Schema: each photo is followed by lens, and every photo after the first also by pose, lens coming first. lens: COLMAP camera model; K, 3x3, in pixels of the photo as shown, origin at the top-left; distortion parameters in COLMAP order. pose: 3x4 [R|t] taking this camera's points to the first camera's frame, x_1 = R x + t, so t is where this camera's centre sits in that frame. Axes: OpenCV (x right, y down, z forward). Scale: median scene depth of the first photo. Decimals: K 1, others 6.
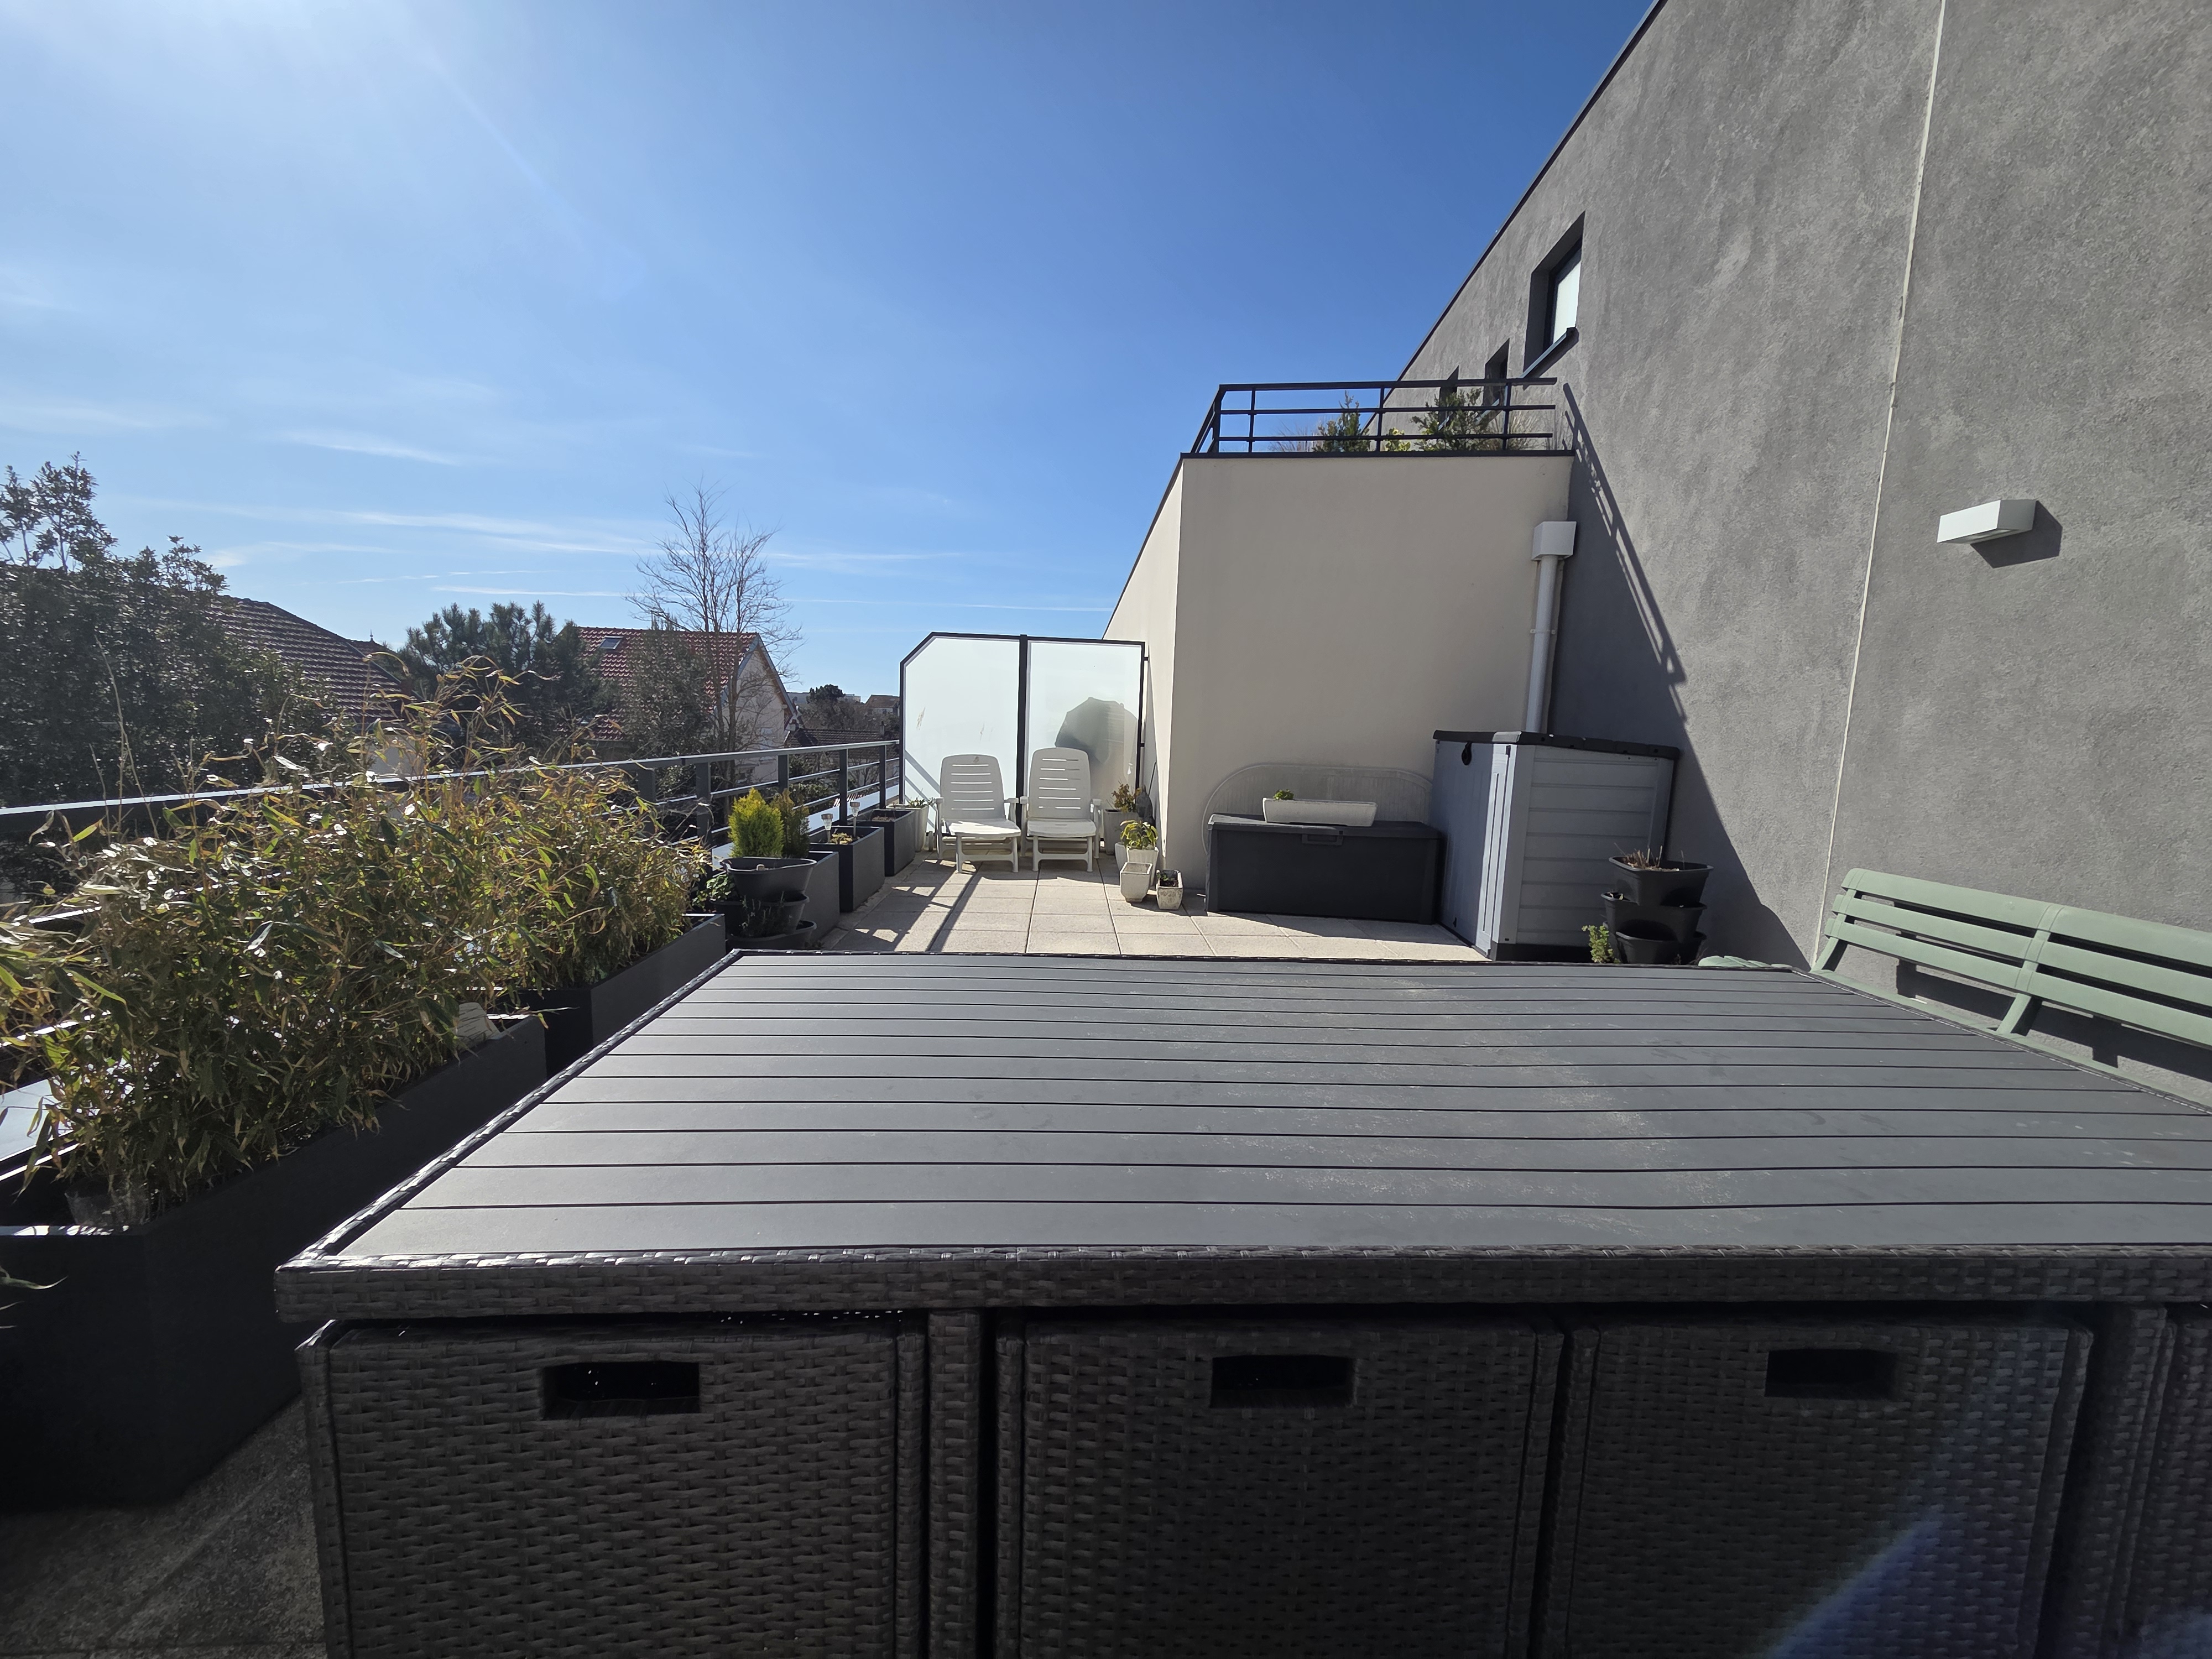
lens RADIAL K [[905.1, 0, 1112.5], [0, 905.1, 835.6], [0, 0, 1]] dist [0.010408, -0.002530]
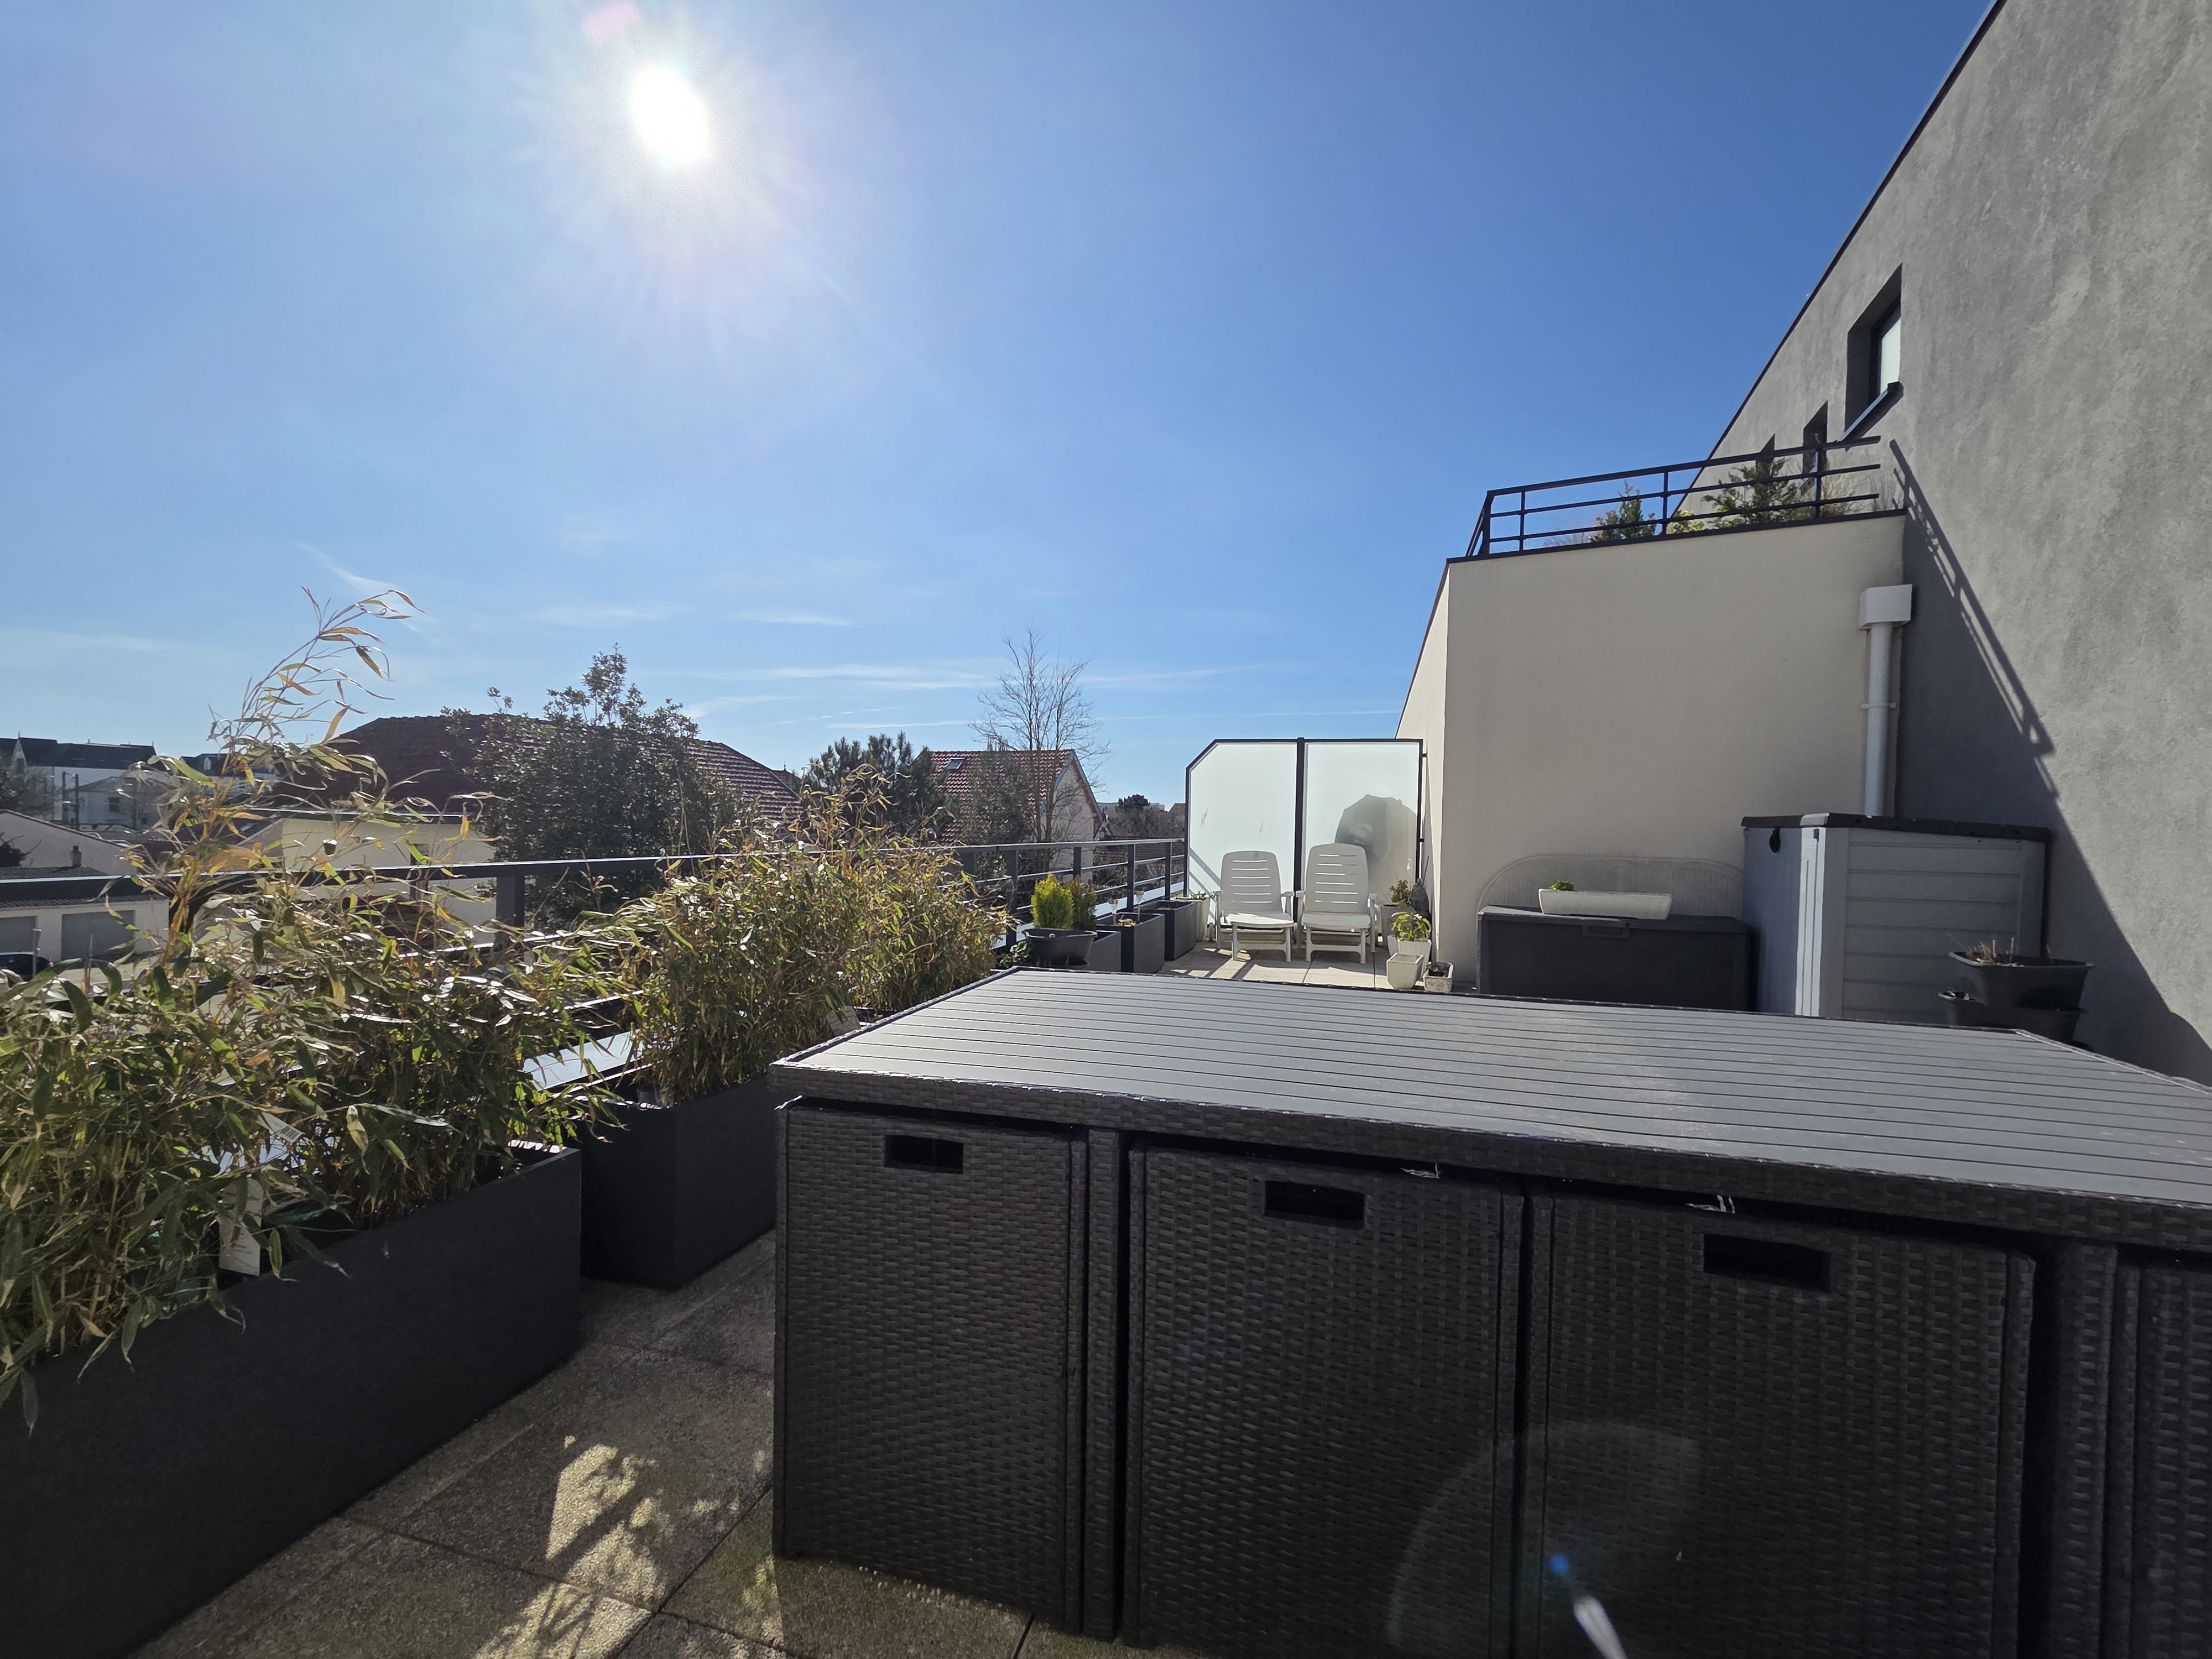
lens RADIAL K [[905.1, 0, 1112.5], [0, 905.1, 835.6], [0, 0, 1]] dist [0.010408, -0.002530]
pose [[0.946993, -0.012452, -0.321013, 0.059476], [-0.024902, 0.993397, -0.111996, 0.028817], [0.320288, 0.114053, 0.940429, -0.095016]]
